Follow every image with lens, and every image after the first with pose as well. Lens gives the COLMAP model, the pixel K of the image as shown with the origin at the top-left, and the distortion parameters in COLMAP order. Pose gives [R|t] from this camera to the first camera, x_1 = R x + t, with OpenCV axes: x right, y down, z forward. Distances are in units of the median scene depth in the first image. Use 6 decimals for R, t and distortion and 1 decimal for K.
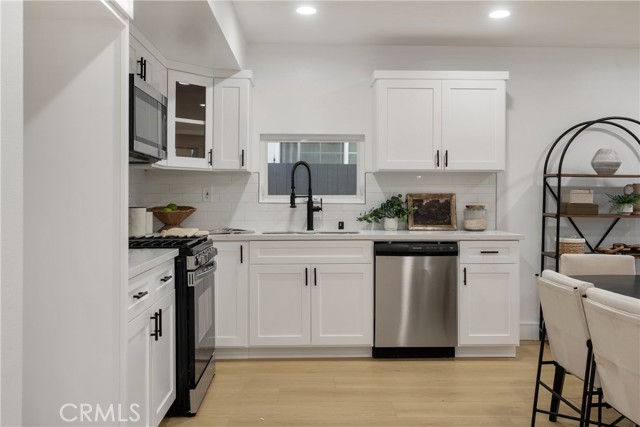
lens RADIAL K [[601.2, 0, 319.8], [0, 601.2, 204.1], [0, 0, 1]] dist [0.034864, 0.000000]
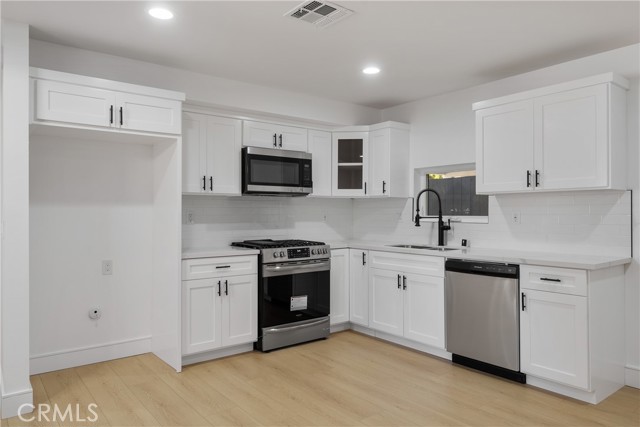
lens RADIAL K [[448.0, 0, 318.7], [0, 448.0, 212.3], [0, 0, 1]] dist [-0.015532, -0.004169]
pose [[0.597466, -0.001202, -0.801894, 0.577835], [-0.011813, 0.999877, -0.010300, -0.010622], [0.801807, 0.015627, 0.597378, 0.286165]]
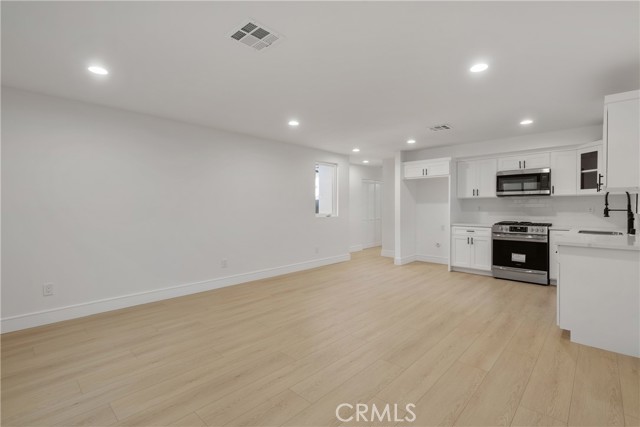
lens RADIAL K [[299.2, 0, 320.2], [0, 299.2, 207.6], [0, 0, 1]] dist [0.005755, 0.001800]
pose [[-0.719308, 0.005845, -0.694666, 1.064740], [-0.006902, 0.999855, 0.015560, -0.025844], [0.694657, 0.015987, -0.719164, 1.053389]]
